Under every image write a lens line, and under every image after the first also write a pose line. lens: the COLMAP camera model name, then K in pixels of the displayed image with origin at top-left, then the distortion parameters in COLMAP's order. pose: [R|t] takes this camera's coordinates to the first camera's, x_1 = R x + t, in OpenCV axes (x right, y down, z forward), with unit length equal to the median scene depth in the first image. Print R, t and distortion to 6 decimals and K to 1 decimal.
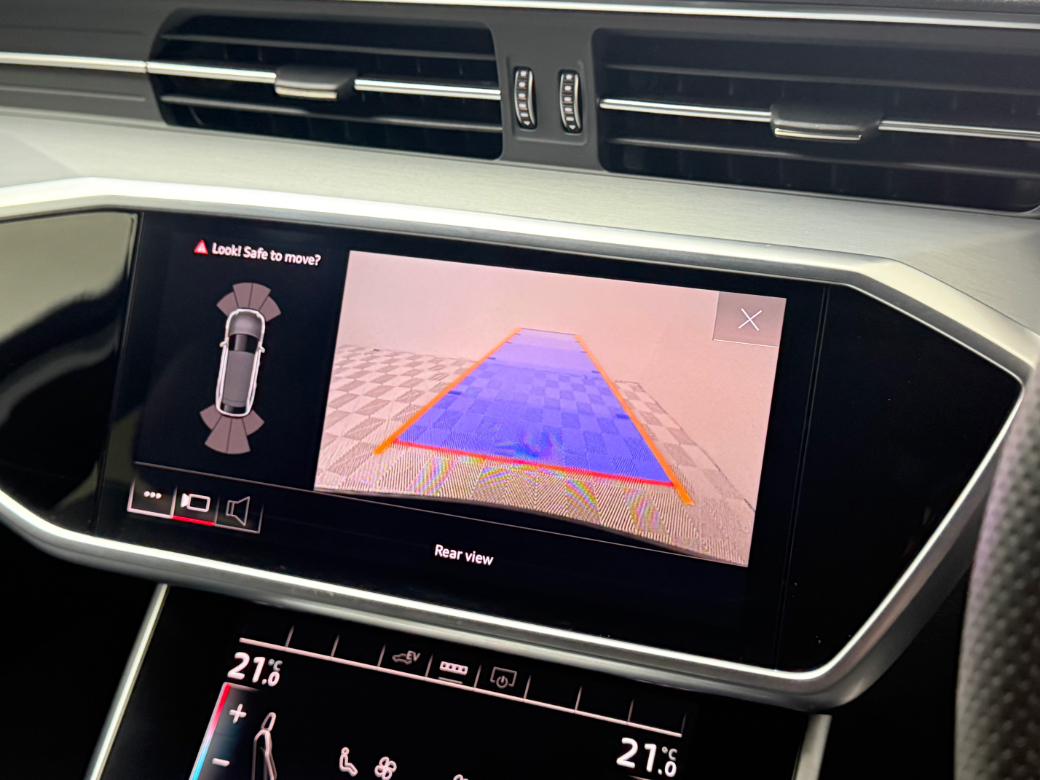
lens RADIAL K [[1342.5, 0, 518.8], [0, 1342.5, 391.6], [0, 0, 1]] dist [0.125444, 0.000000]
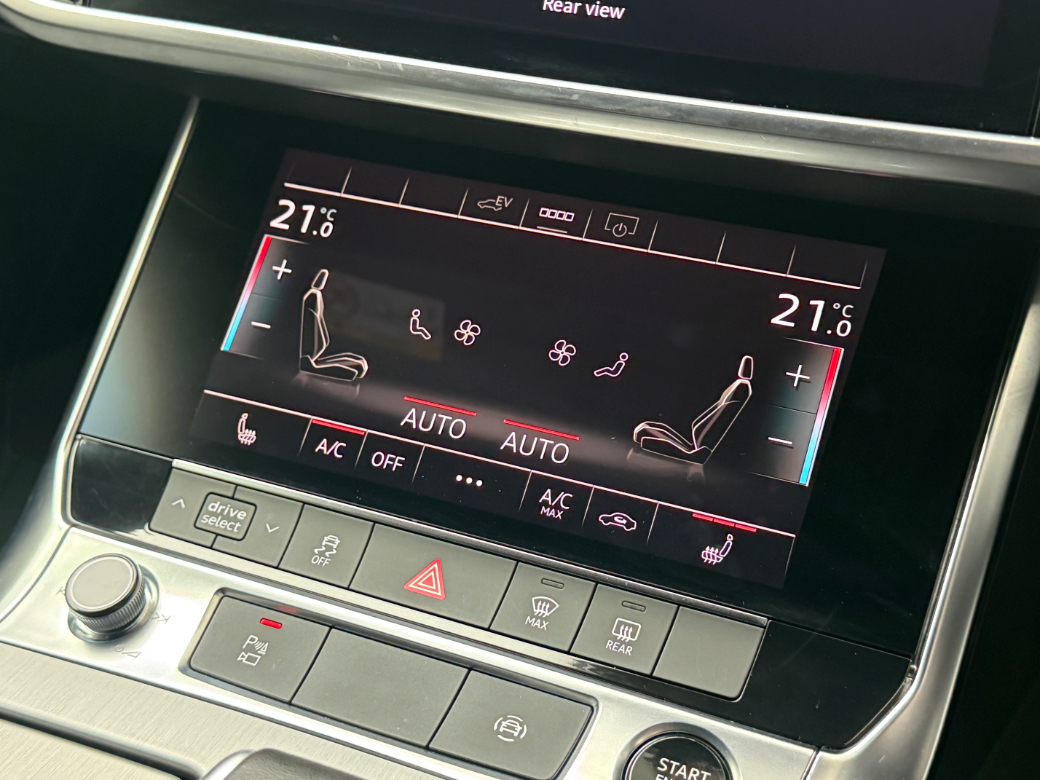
lens RADIAL K [[1342.5, 0, 516.6], [0, 1342.5, 387.0], [0, 0, 1]] dist [0.125444, 0.000000]
pose [[0.998361, 0.033233, -0.046600, -0.032509], [-0.027305, 0.992091, 0.122517, 0.212863], [0.050303, -0.121044, 0.991372, 0.228768]]
